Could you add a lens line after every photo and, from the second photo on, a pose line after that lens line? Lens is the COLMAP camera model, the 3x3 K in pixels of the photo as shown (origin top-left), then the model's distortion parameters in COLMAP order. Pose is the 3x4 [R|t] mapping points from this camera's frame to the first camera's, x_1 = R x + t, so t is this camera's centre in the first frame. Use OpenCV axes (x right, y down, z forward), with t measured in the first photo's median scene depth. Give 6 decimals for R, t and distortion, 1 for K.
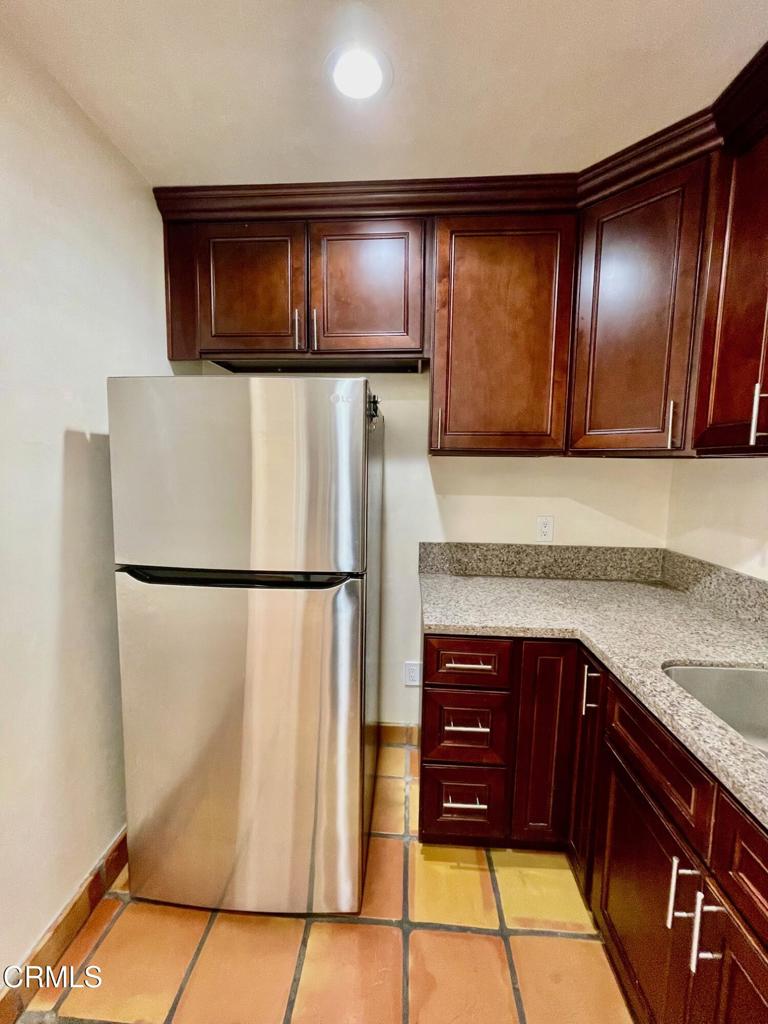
lens RADIAL K [[414.8, 0, 383.8], [0, 414.8, 507.6], [0, 0, 1]] dist [-0.002395, 0.000769]
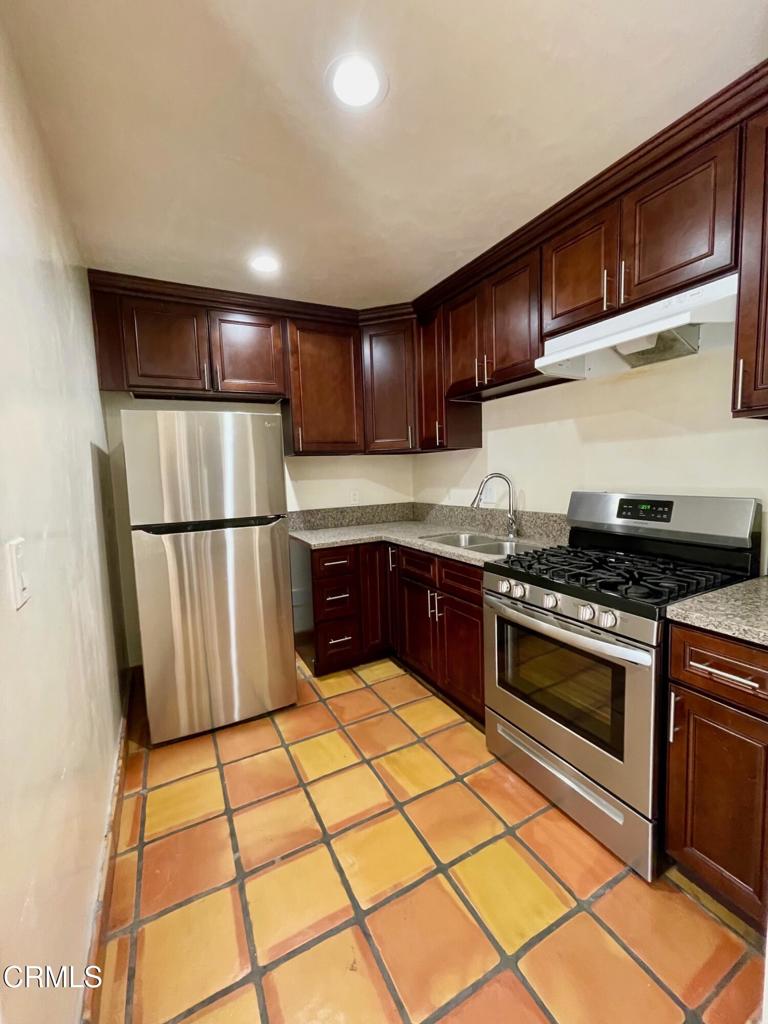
lens RADIAL K [[414.8, 0, 381.5], [0, 414.8, 510.7], [0, 0, 1]] dist [-0.002395, 0.000769]
pose [[0.855200, -0.092404, 0.509994, -0.493818], [0.101511, 0.994784, 0.010018, 0.124716], [-0.508260, 0.043203, 0.860119, -0.662868]]
